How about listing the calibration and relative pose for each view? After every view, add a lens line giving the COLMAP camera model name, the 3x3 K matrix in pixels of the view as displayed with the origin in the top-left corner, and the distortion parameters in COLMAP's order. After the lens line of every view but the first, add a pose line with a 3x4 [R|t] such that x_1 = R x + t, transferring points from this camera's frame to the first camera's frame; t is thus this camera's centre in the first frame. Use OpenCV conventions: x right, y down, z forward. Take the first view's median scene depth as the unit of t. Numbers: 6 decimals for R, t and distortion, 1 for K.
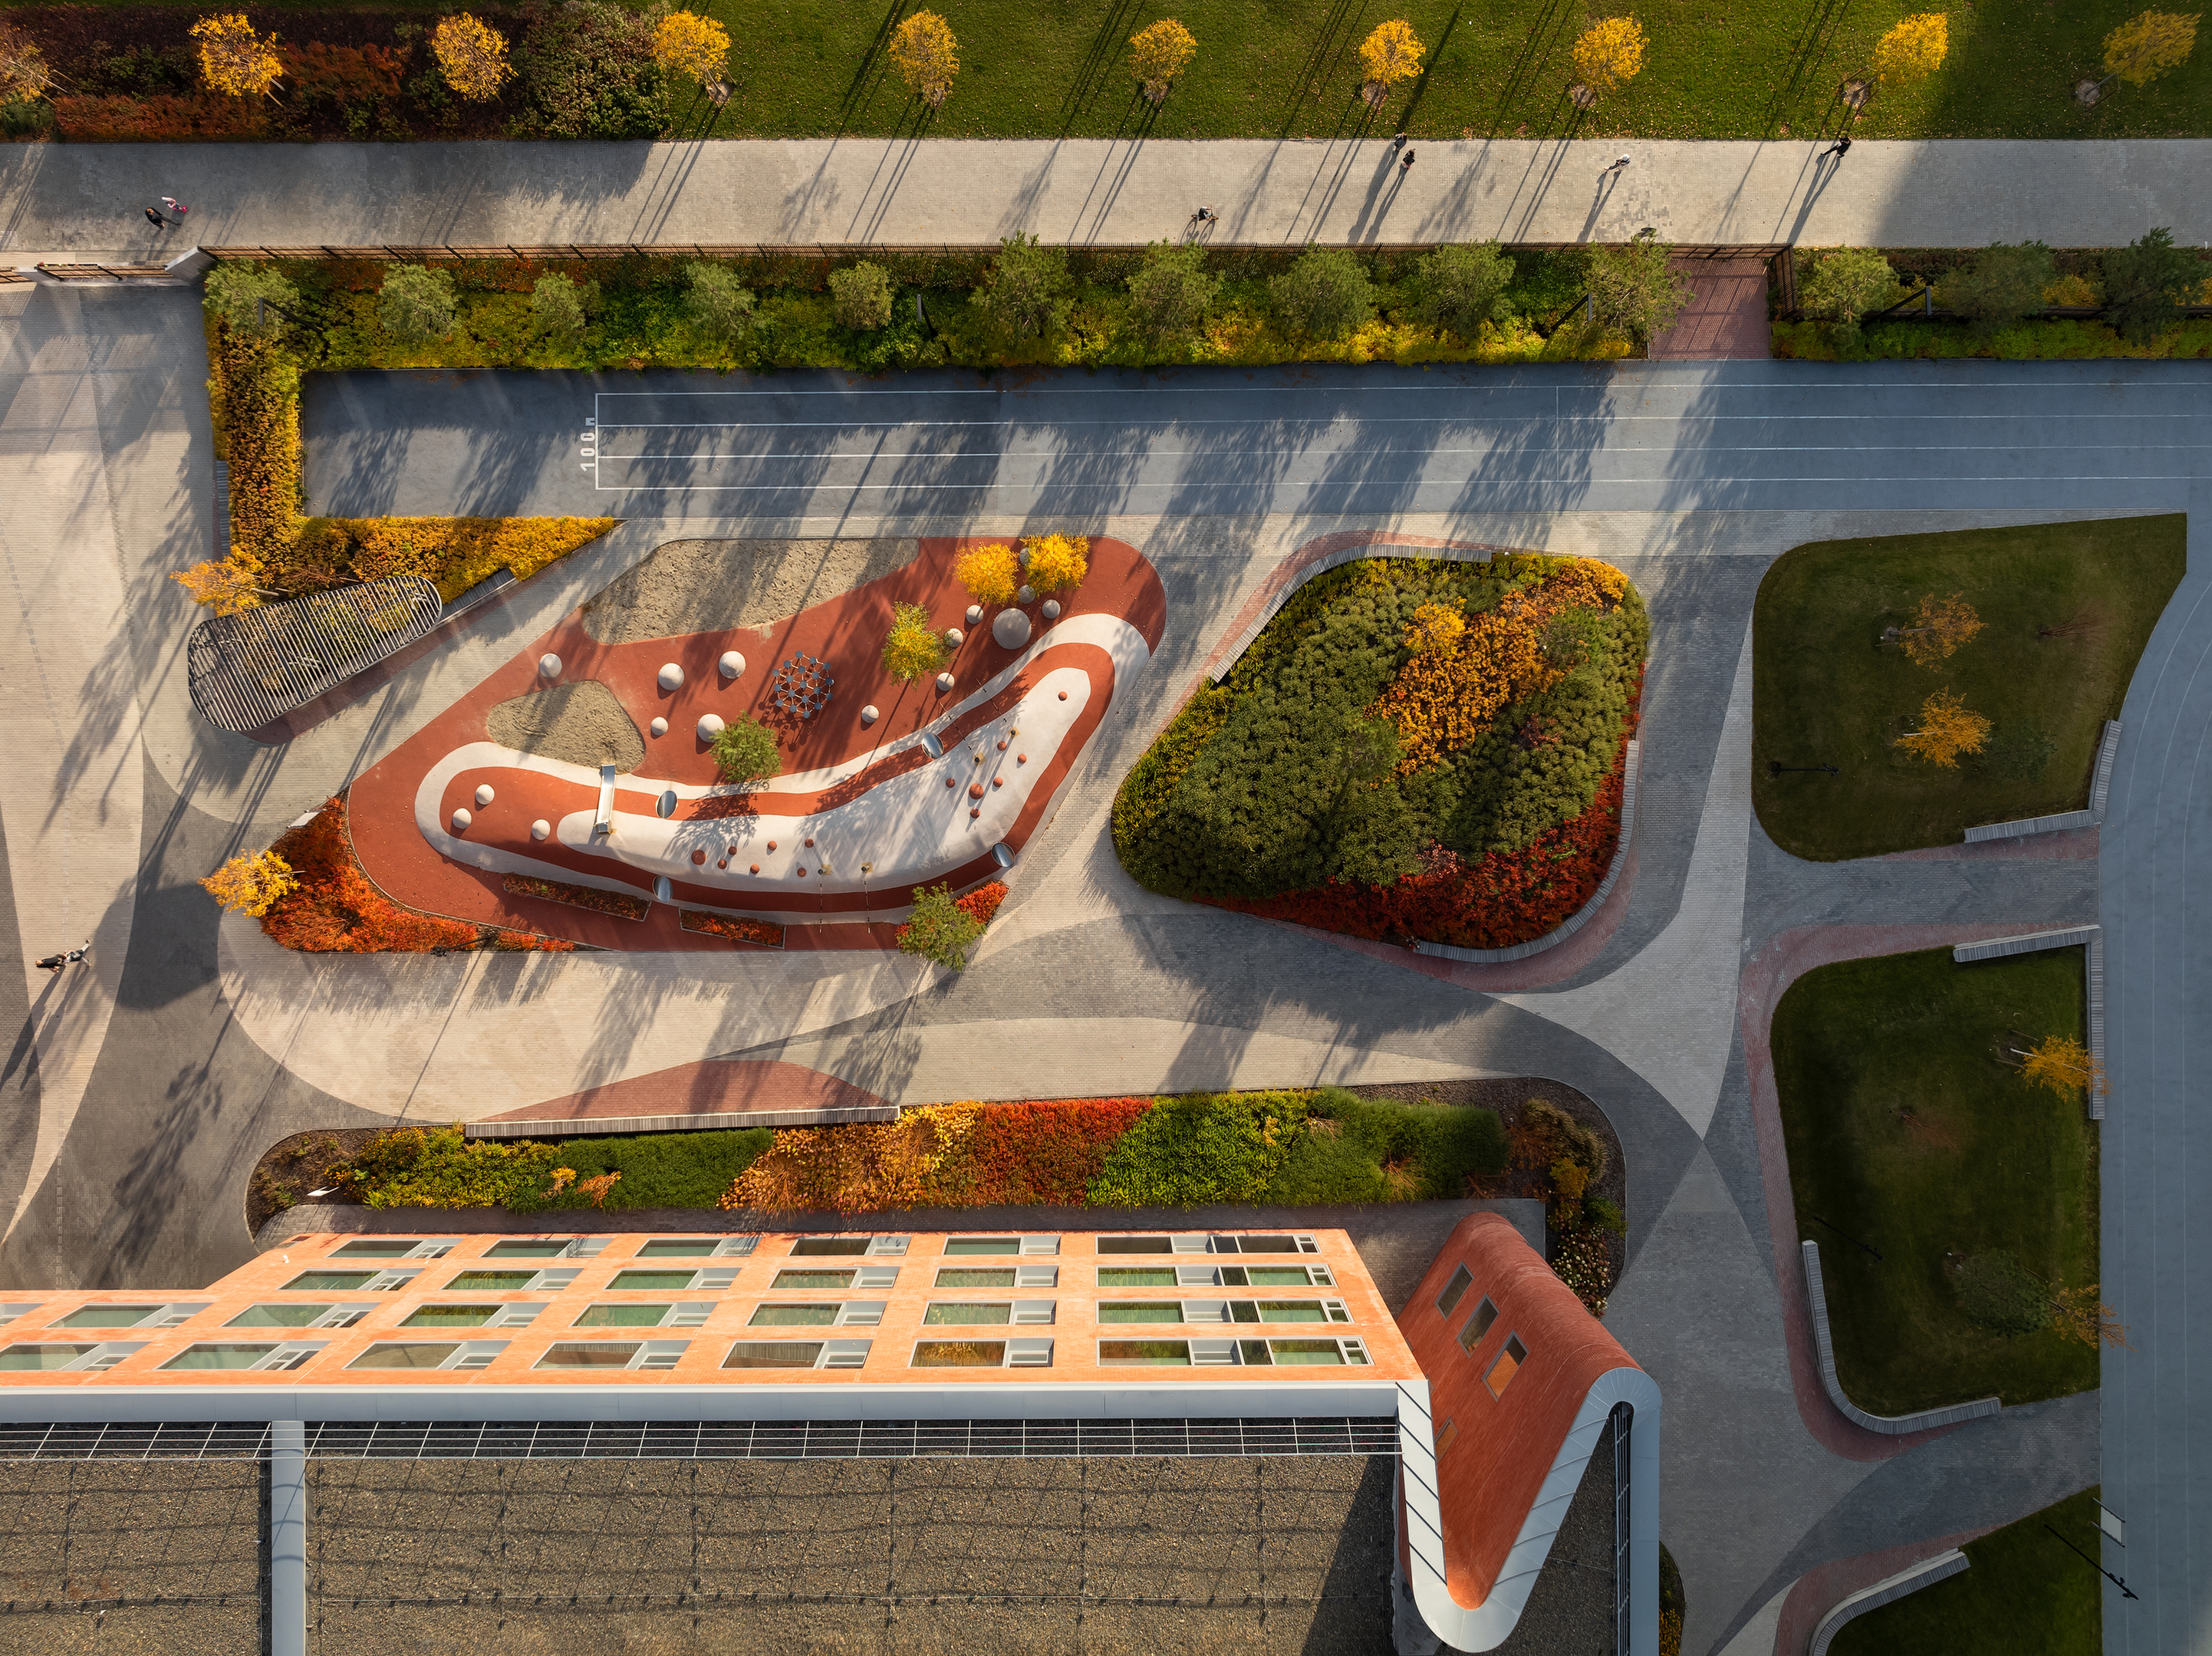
lens RADIAL K [[1358.2, 0, 1107.4], [0, 1358.2, 830.3], [0, 0, 1]] dist [0.004560, -0.005699]
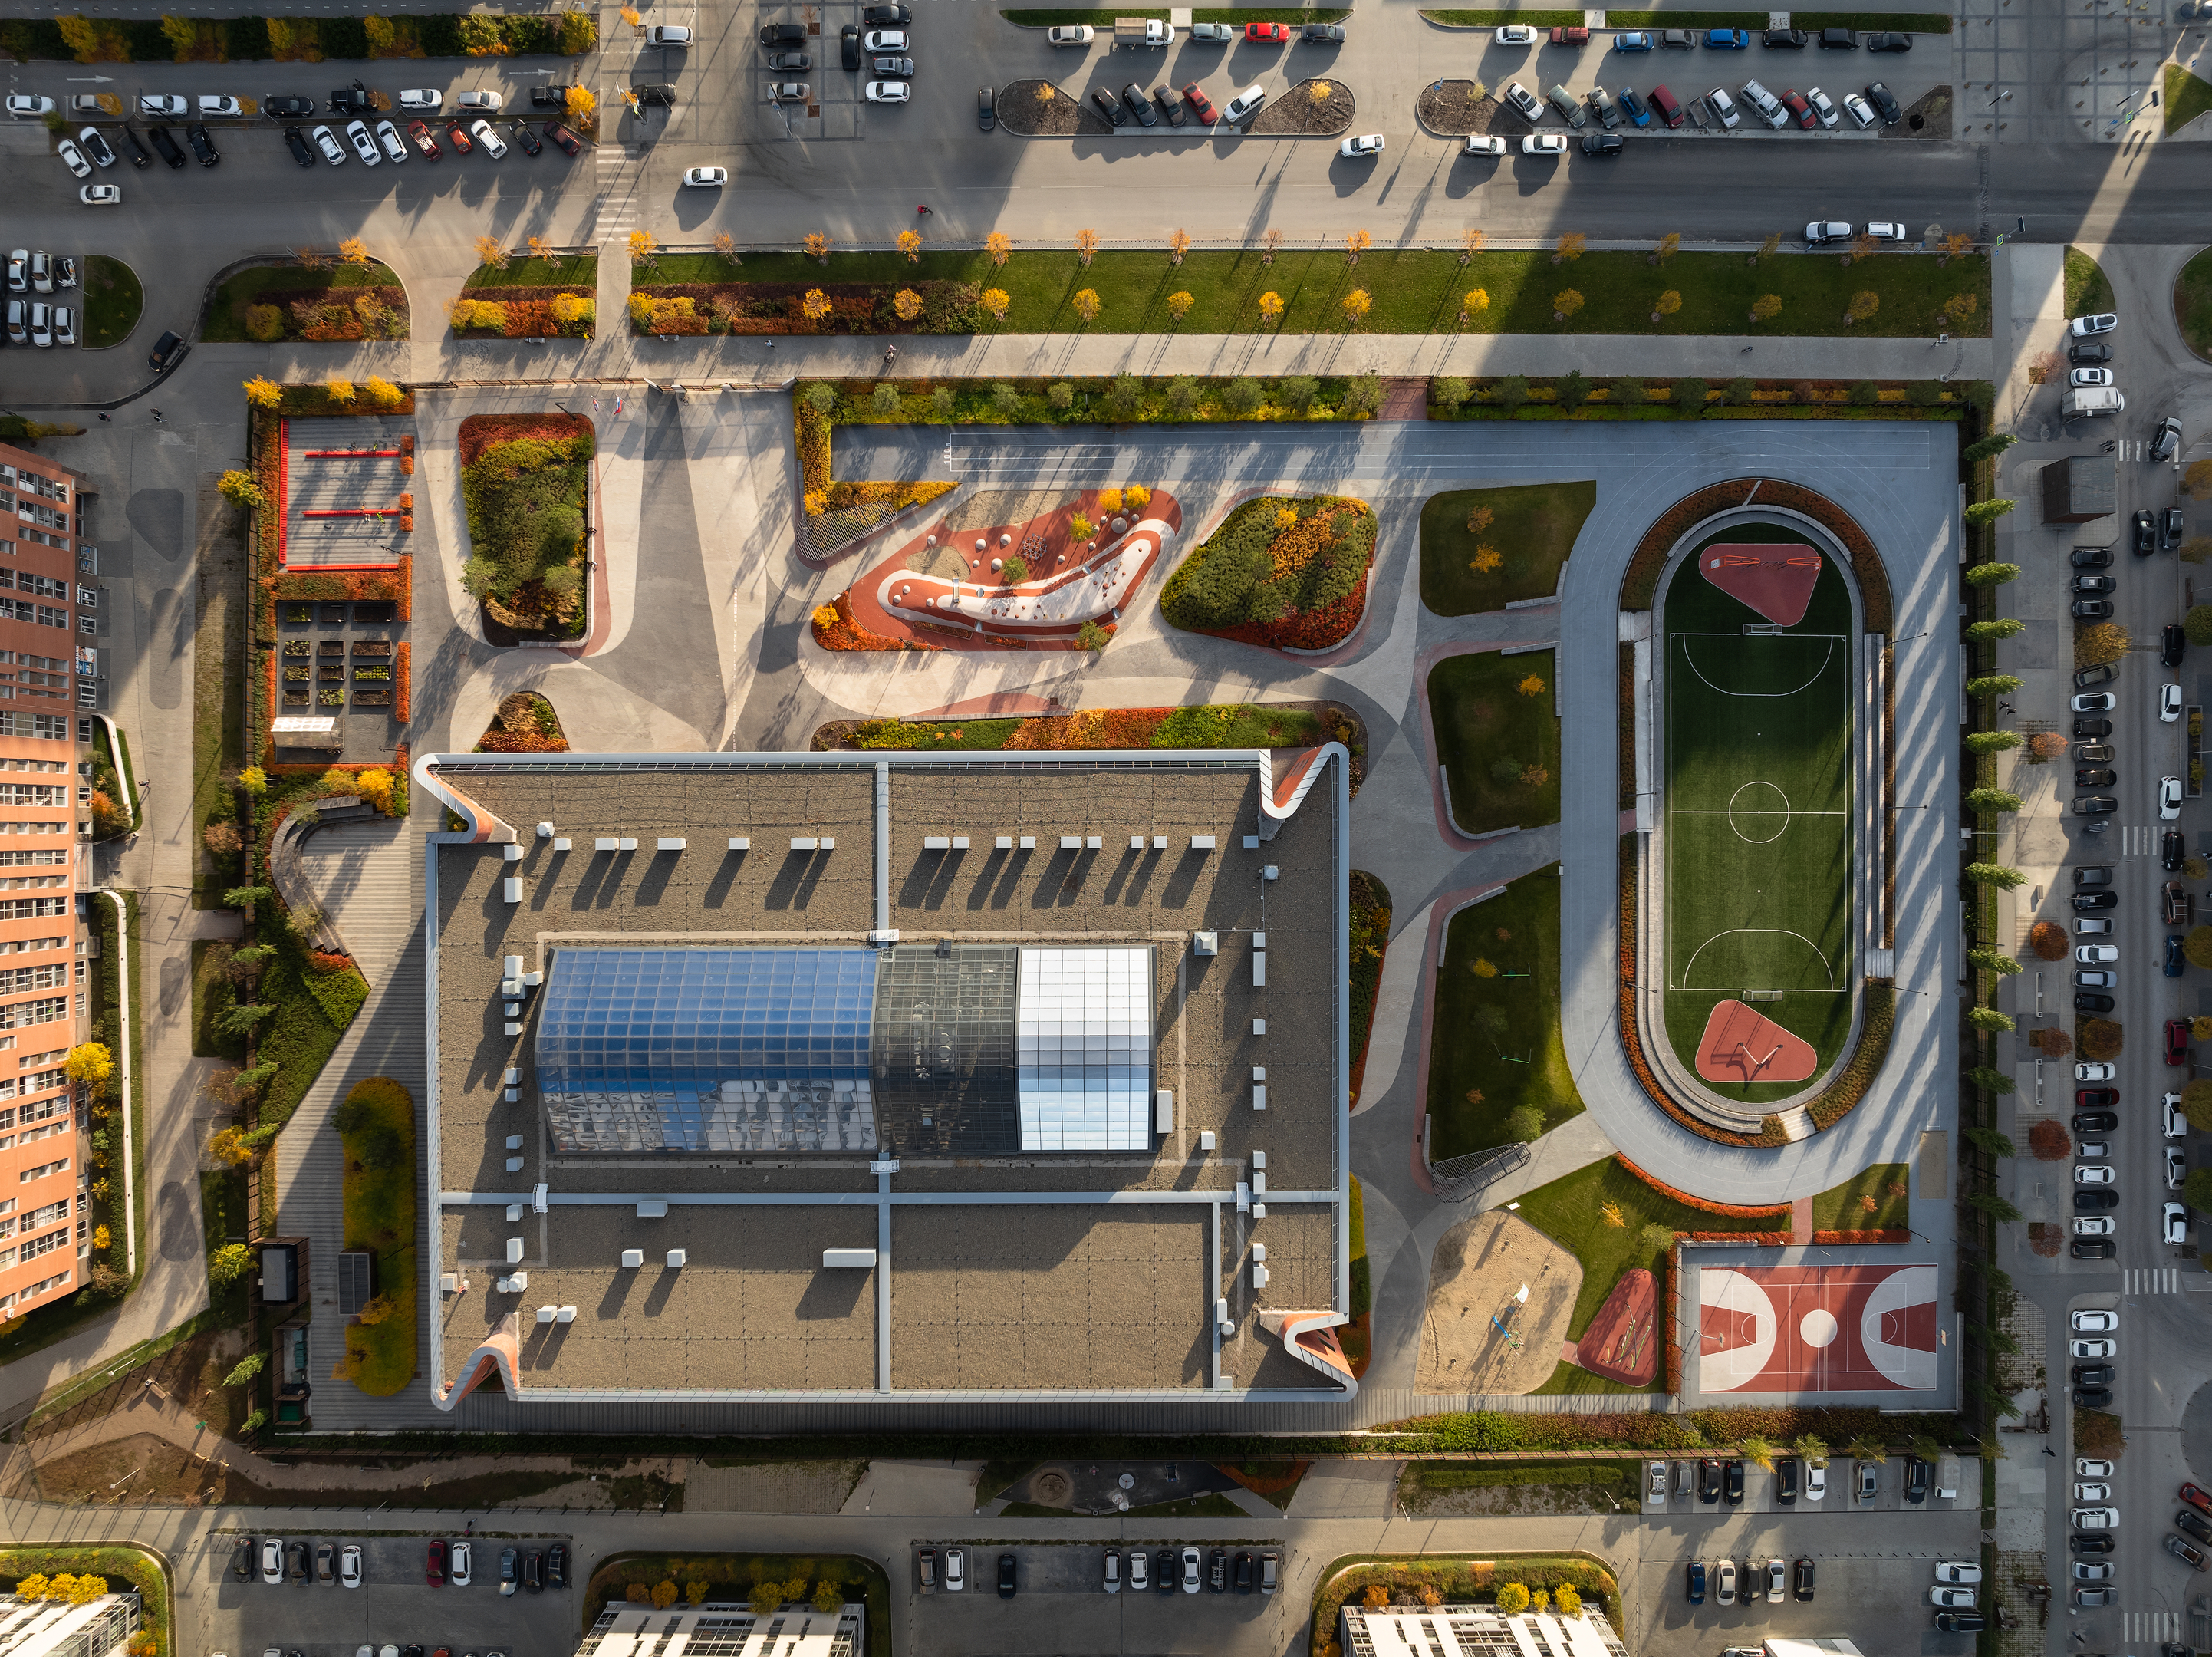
lens RADIAL K [[1548.4, 0, 1104.7], [0, 1548.4, 827.3], [0, 0, 1]] dist [-0.001480, 0.000225]
pose [[0.999911, 0.004055, -0.012683, -0.060134], [-0.005425, 0.993927, -0.109903, 0.713121], [0.012161, 0.109962, 0.993861, -1.752986]]
